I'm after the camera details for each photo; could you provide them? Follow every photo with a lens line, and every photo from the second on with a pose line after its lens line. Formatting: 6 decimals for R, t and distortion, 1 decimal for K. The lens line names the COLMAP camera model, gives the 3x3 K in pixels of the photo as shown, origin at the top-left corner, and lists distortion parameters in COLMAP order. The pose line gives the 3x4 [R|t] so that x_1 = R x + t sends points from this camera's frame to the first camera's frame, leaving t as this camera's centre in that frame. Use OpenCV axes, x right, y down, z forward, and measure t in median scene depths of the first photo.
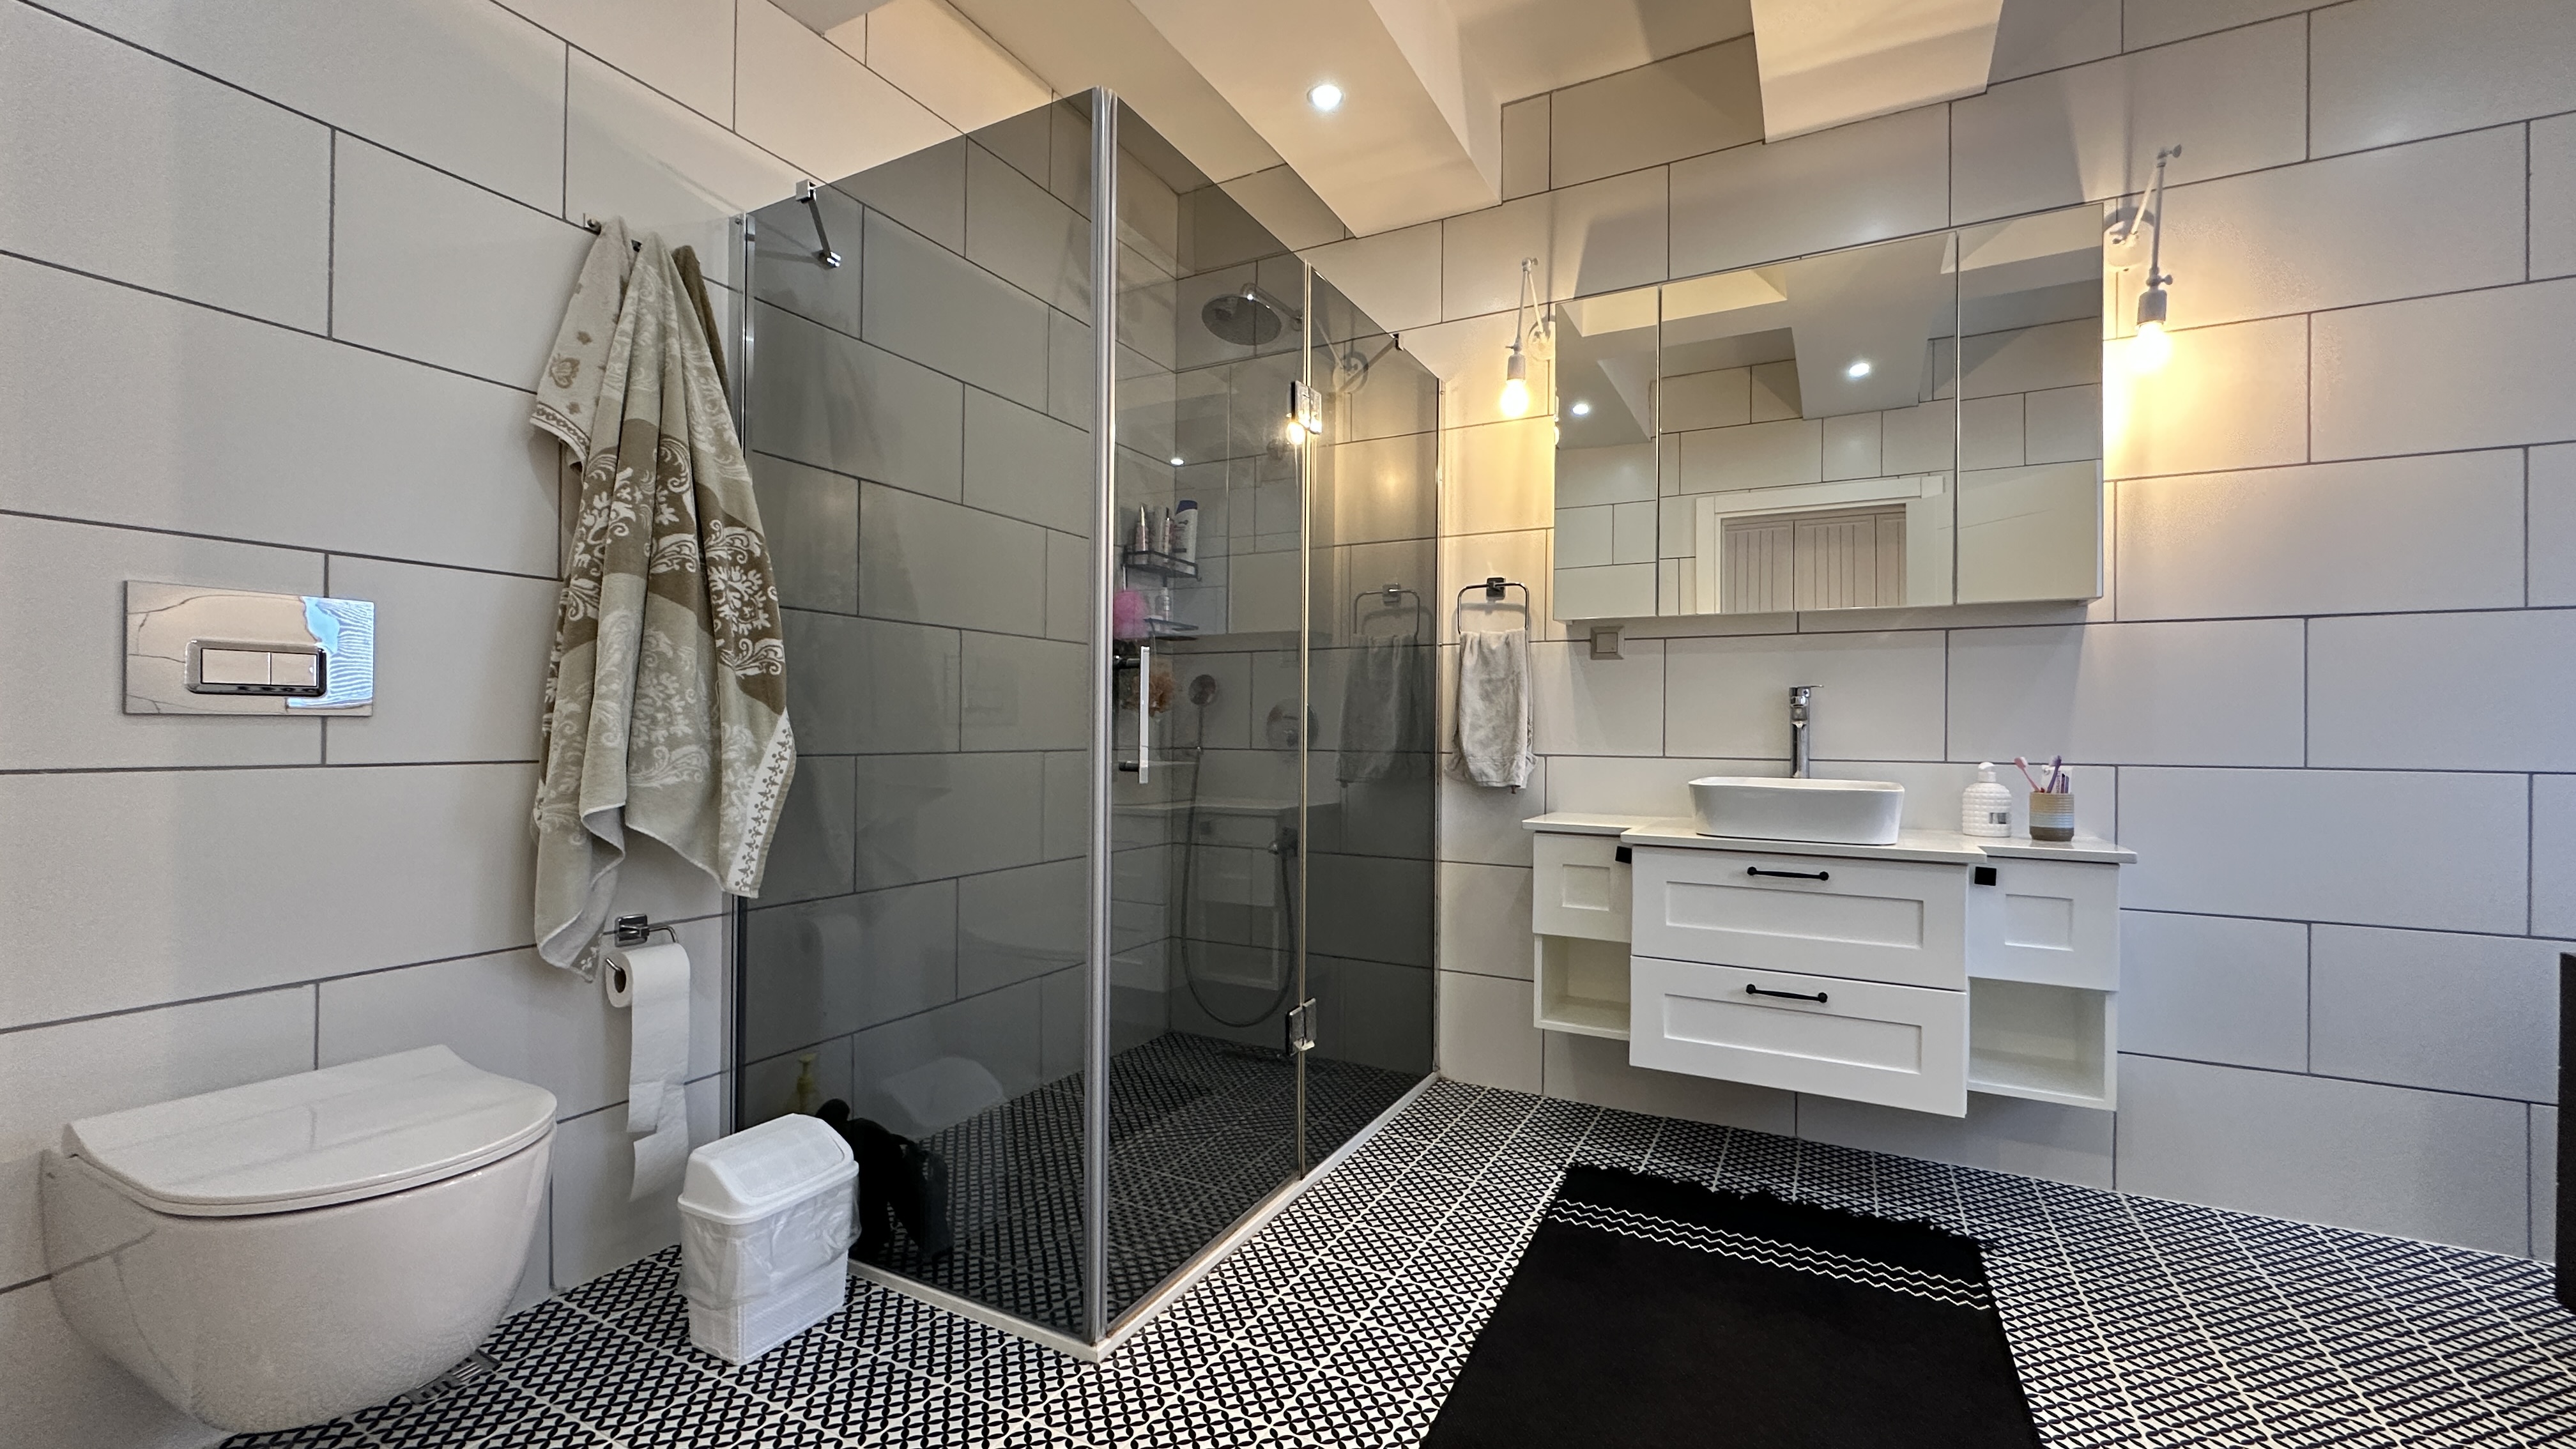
lens RADIAL K [[1033.6, 0, 1279.5], [0, 1033.6, 727.1], [0, 0, 1]] dist [-0.005088, 0.001800]
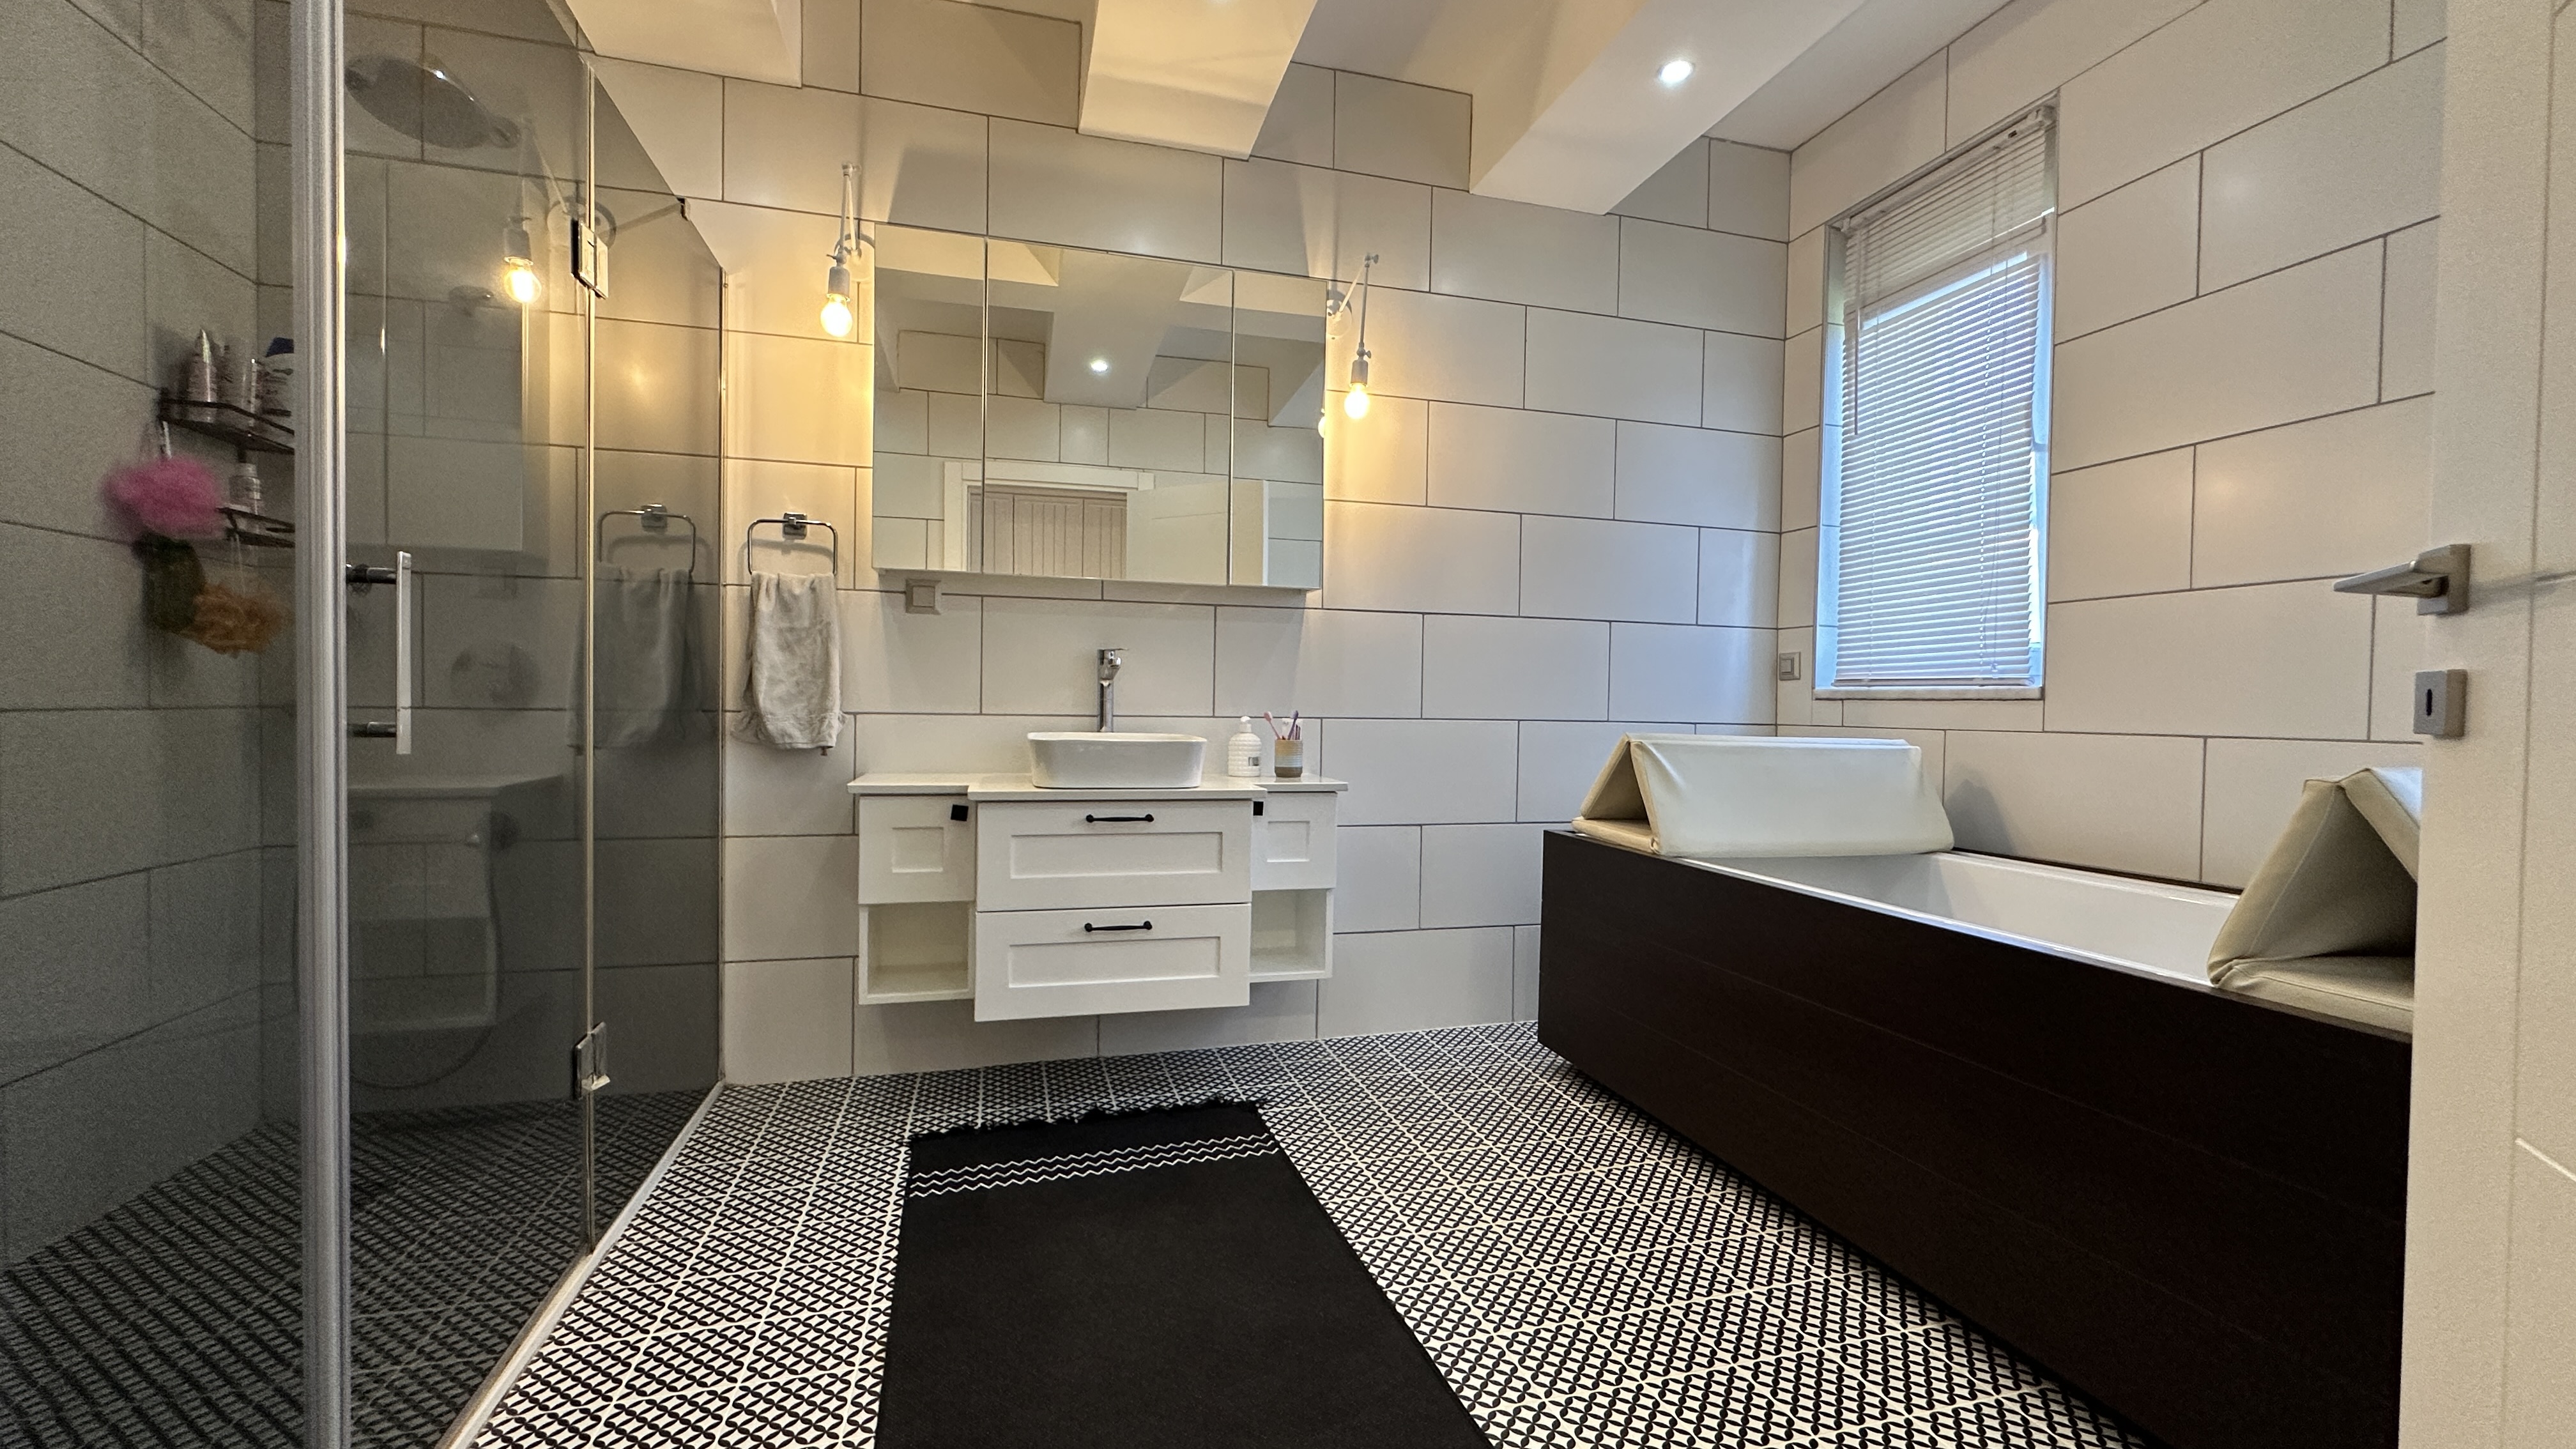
lens RADIAL K [[1033.6, 0, 1284.6], [0, 1033.6, 727.2], [0, 0, 1]] dist [-0.005088, 0.001800]
pose [[0.724018, -0.014446, 0.689630, -0.120710], [-0.012346, 0.999349, 0.033895, 0.004408], [-0.689671, -0.033055, 0.723368, 0.073812]]
